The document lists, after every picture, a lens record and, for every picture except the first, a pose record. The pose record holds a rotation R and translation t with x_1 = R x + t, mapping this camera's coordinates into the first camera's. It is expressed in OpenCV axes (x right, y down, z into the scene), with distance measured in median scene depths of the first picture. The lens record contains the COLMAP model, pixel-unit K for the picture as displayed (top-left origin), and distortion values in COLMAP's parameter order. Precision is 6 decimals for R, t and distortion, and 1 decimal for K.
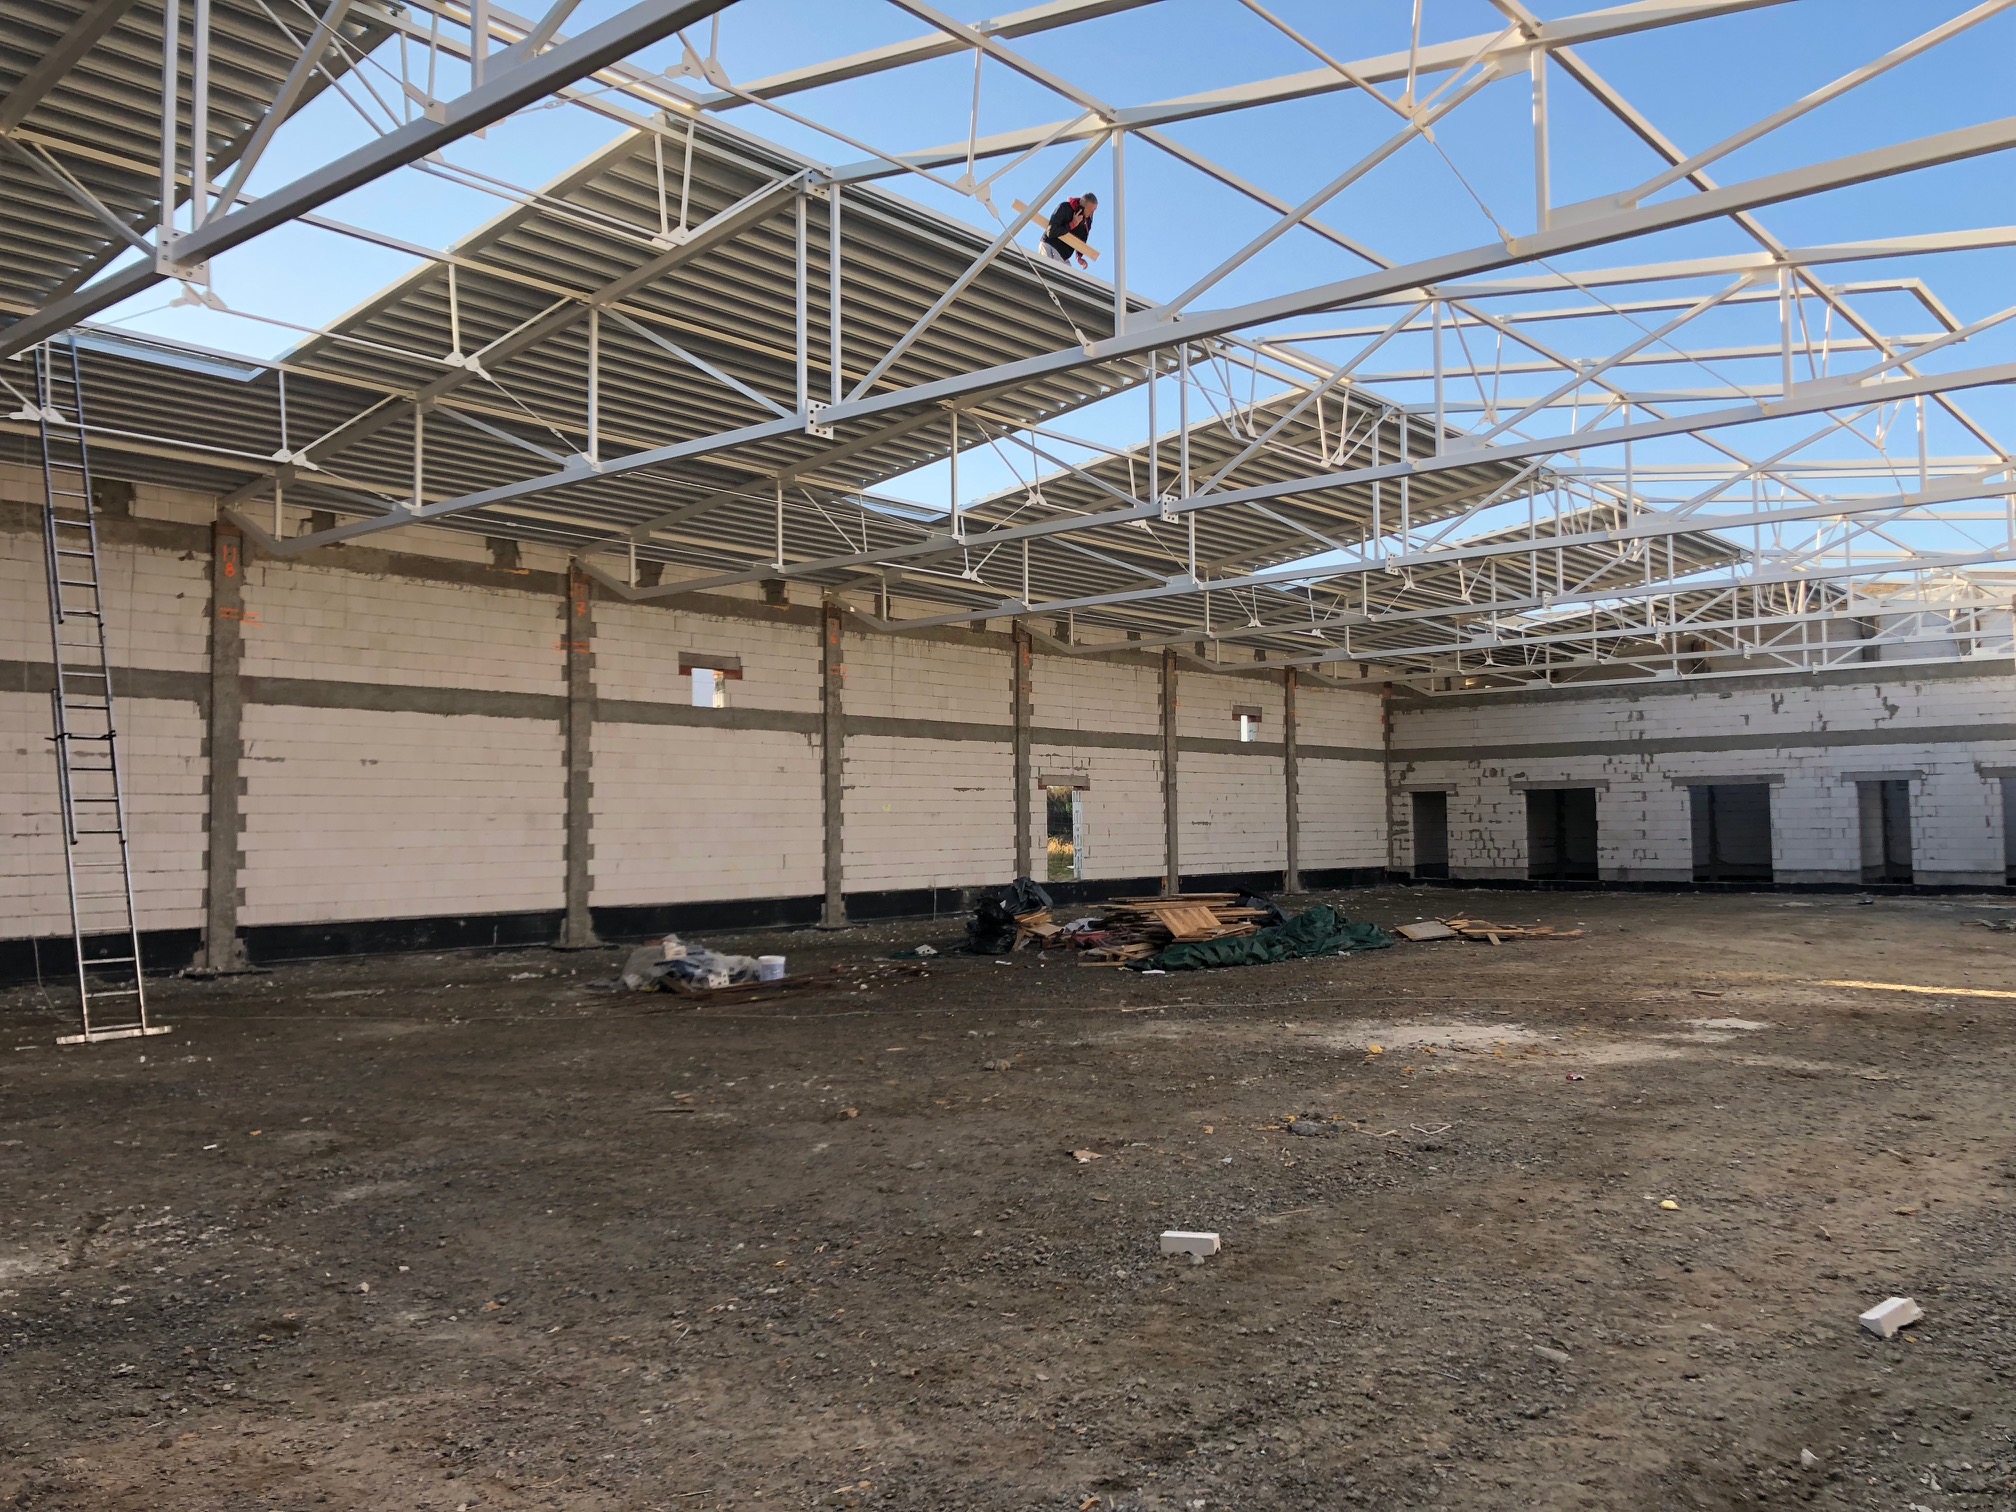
lens RADIAL K [[1632.8, 0, 1010.0], [0, 1632.8, 750.8], [0, 0, 1]] dist [0.025736, -0.030801]
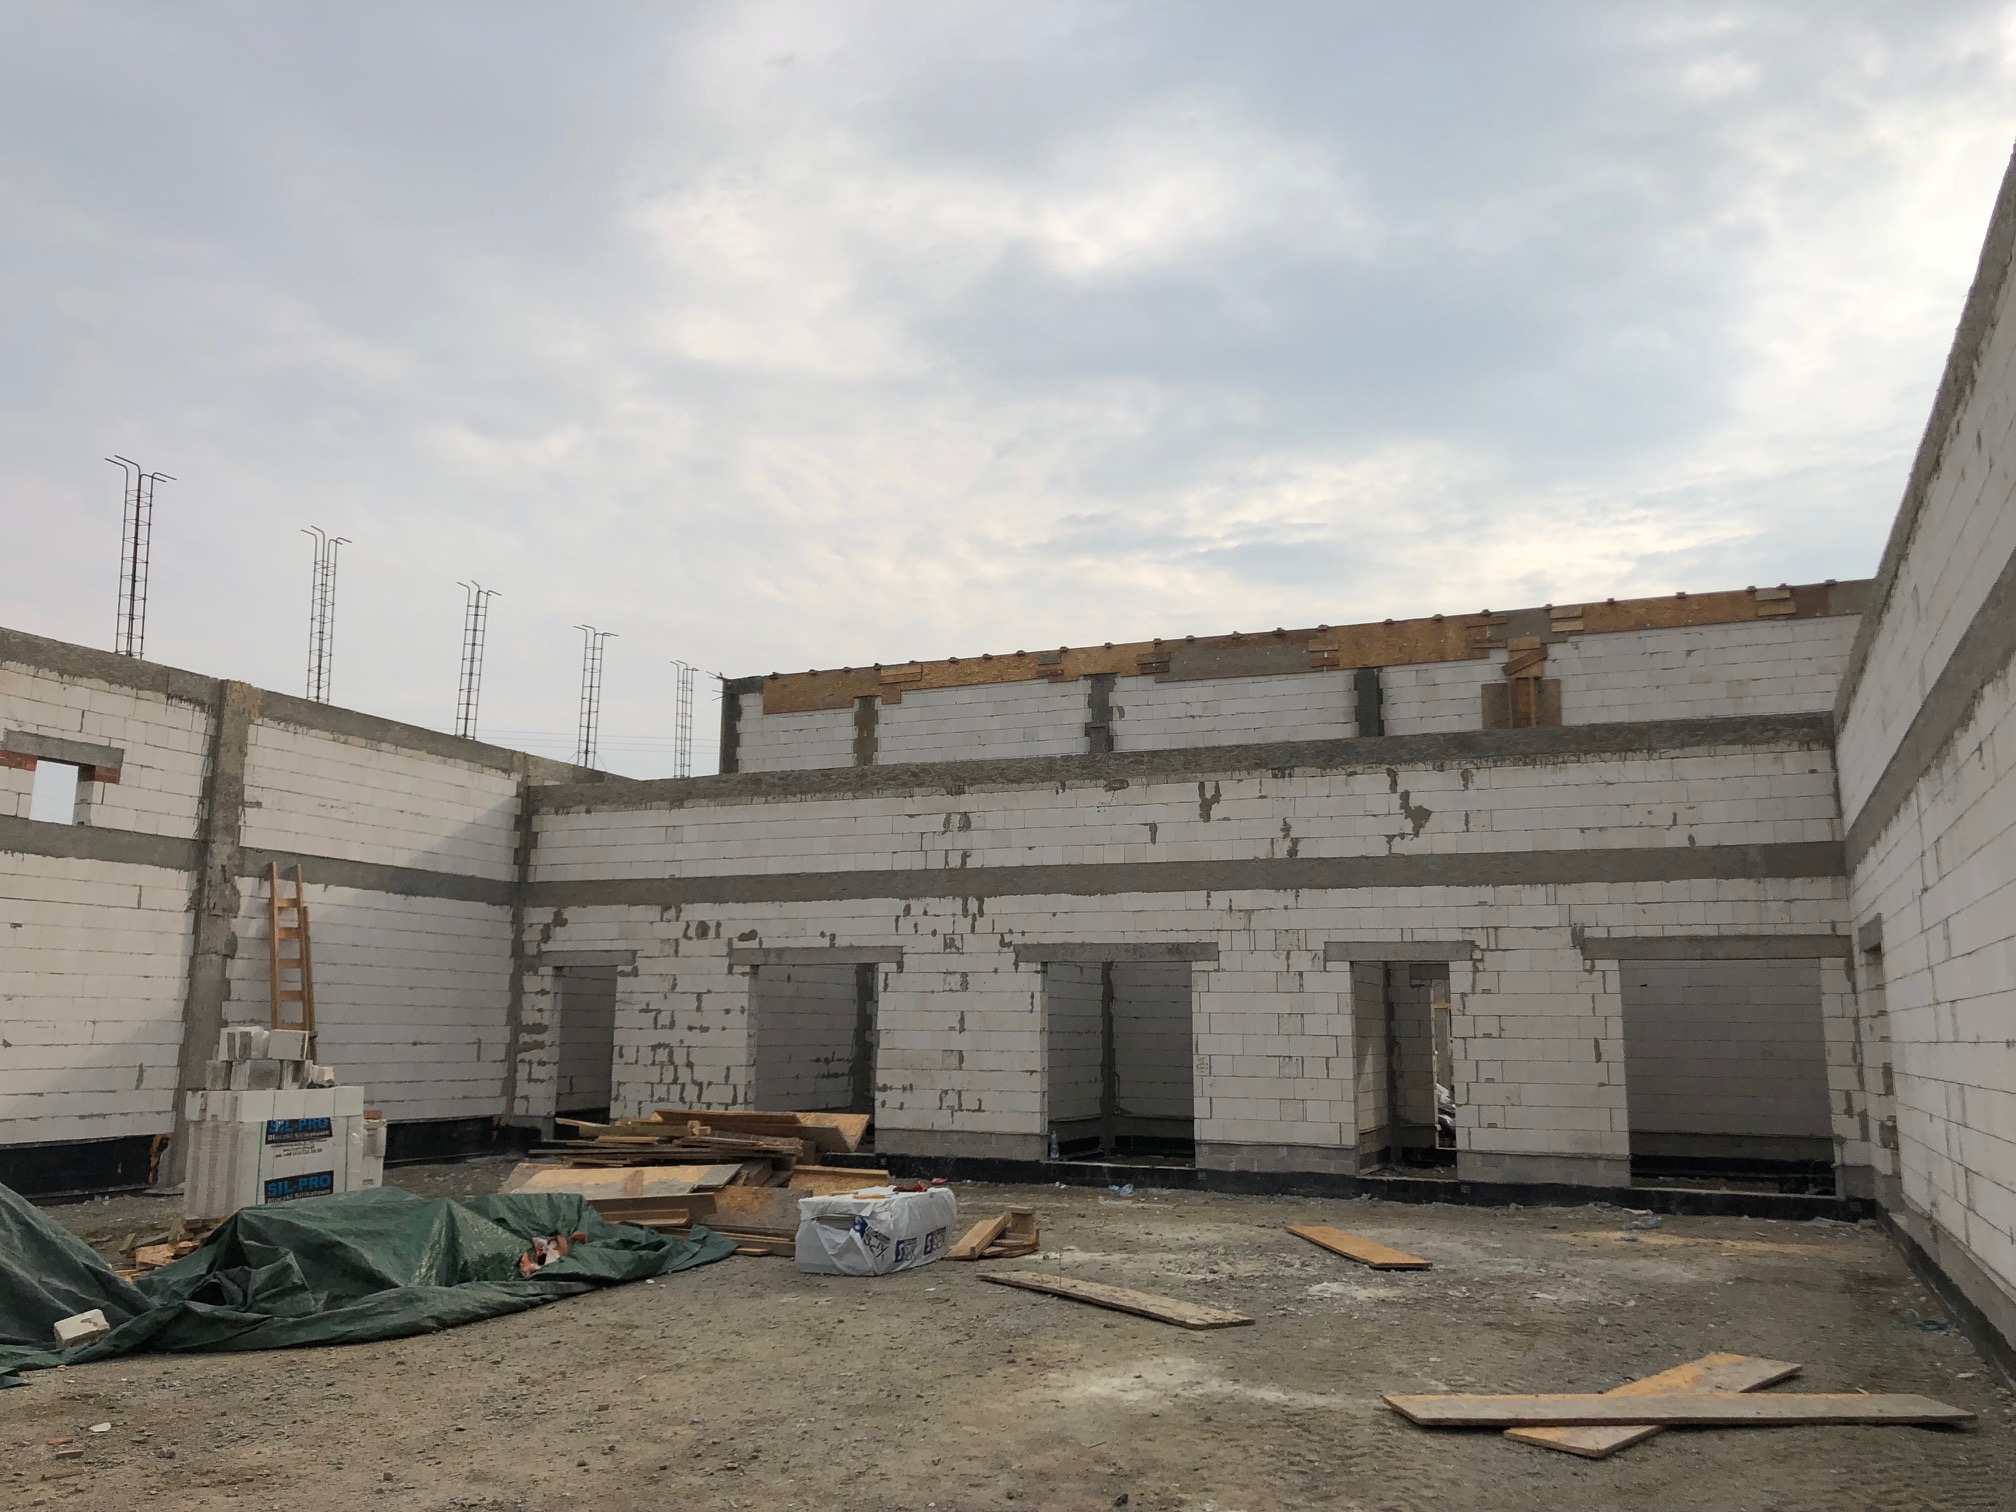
lens RADIAL K [[1632.8, 0, 1021.2], [0, 1632.8, 758.5], [0, 0, 1]] dist [0.025736, -0.030801]
pose [[0.955897, 0.069720, 0.285306, 0.257328], [-0.035483, 0.991715, -0.123461, 0.020775], [-0.291550, 0.107892, 0.950452, 0.516173]]
